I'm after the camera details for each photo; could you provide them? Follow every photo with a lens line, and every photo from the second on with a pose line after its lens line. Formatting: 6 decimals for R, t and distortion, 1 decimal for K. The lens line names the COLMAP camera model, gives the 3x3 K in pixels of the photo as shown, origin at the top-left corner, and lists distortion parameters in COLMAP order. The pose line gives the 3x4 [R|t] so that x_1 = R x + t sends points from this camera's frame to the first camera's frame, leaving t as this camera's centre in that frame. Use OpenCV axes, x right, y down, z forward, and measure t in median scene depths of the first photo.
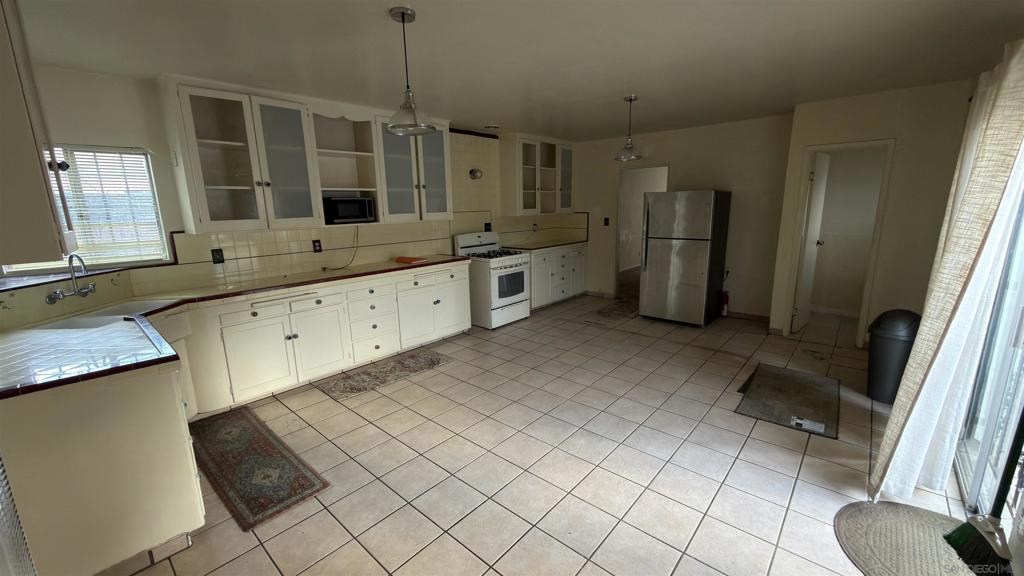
lens RADIAL K [[407.4, 0, 509.9], [0, 407.4, 288.4], [0, 0, 1]] dist [-0.000015, -0.000044]
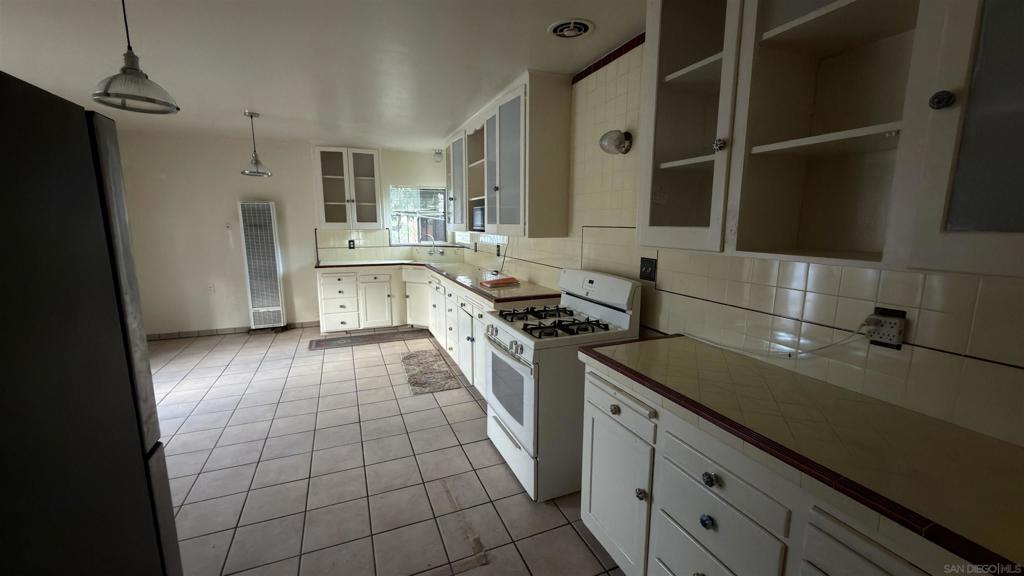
lens RADIAL K [[407.4, 0, 510.1], [0, 407.4, 288.8], [0, 0, 1]] dist [-0.000015, -0.000044]
pose [[-0.435379, 0.169904, -0.884069, 0.618218], [-0.176773, 0.946776, 0.269011, -0.378784], [0.882721, 0.273402, -0.382172, 1.821265]]
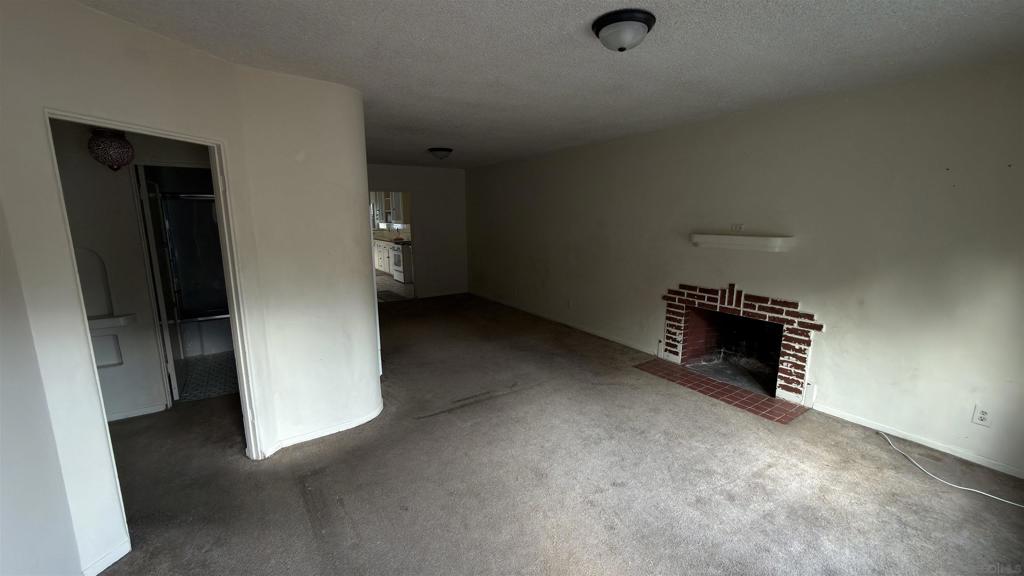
lens RADIAL K [[407.4, 0, 510.5], [0, 407.4, 287.7], [0, 0, 1]] dist [-0.000015, -0.000044]
pose [[-0.250806, 0.195516, -0.948087, 2.644697], [-0.189017, 0.950649, 0.246046, -0.711122], [0.949405, 0.240914, -0.201473, 3.009891]]
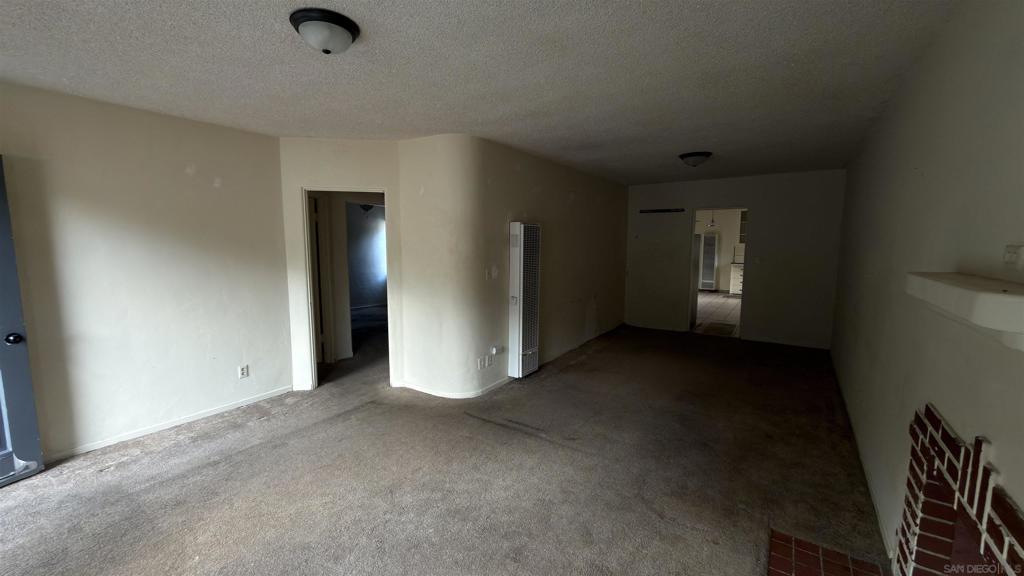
lens RADIAL K [[407.4, 0, 510.6], [0, 407.4, 287.3], [0, 0, 1]] dist [-0.000015, -0.000044]
pose [[-0.992056, 0.035839, -0.120581, 1.823858], [-0.003893, 0.949352, 0.314191, -0.788264], [0.125734, 0.312164, -0.941671, 3.614107]]
